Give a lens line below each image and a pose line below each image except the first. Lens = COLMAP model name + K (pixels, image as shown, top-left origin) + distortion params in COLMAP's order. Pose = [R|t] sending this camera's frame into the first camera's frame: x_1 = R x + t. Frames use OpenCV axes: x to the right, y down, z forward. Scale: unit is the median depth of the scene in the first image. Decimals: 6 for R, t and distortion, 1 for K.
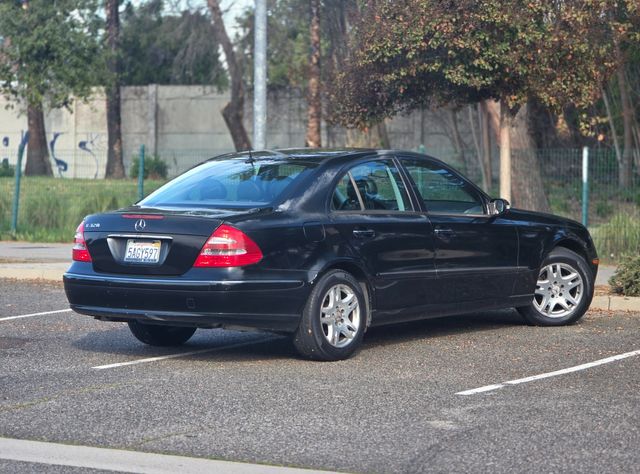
lens RADIAL K [[2112.6, 0, 320.0], [0, 2112.6, 237.0], [0, 0, 1]] dist [0.330298, -0.366307]
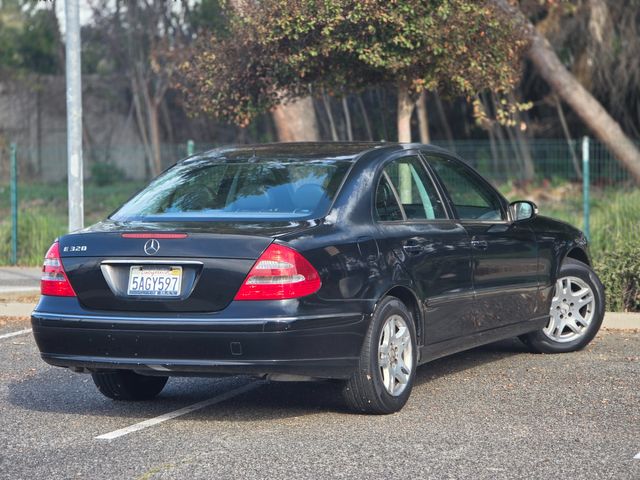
lens RADIAL K [[2115.4, 0, 320.0], [0, 2115.4, 240.0], [0, 0, 1]] dist [0.300695, 0.165594]
pose [[0.975203, -0.026670, 0.219702, -0.186483], [0.026161, 0.999644, 0.005227, -0.010158], [-0.219763, 0.000651, 0.975553, 0.236660]]
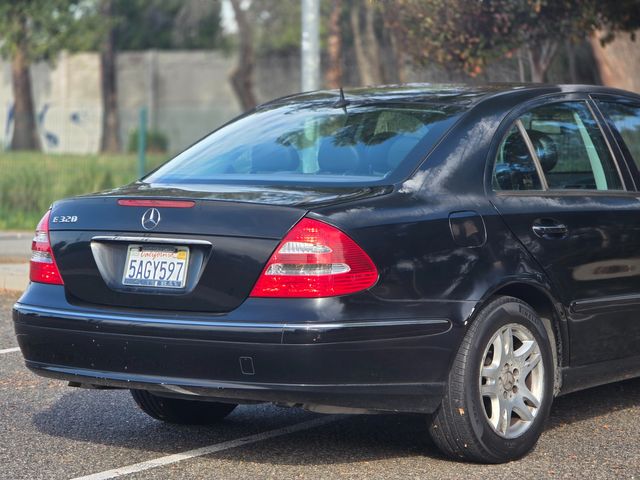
lens RADIAL K [[2115.4, 0, 320.0], [0, 2115.4, 240.0], [0, 0, 1]] dist [0.300695, 0.165594]
pose [[0.999989, -0.004472, 0.001354, -0.040719], [0.004455, 0.999917, 0.012082, -0.006378], [-0.001408, -0.012075, 0.999926, 0.438689]]
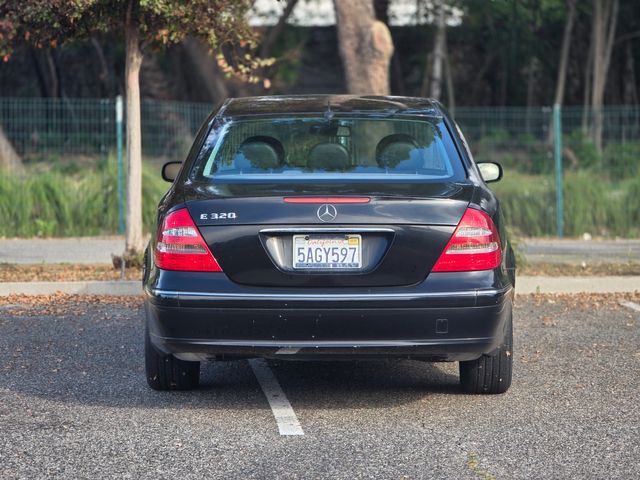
lens RADIAL K [[2115.4, 0, 320.0], [0, 2115.4, 240.0], [0, 0, 1]] dist [0.300695, 0.165594]
pose [[0.785353, -0.044956, 0.617413, -0.478390], [0.030024, 0.998952, 0.034546, -0.019396], [-0.618319, -0.008594, 0.785880, 0.465157]]
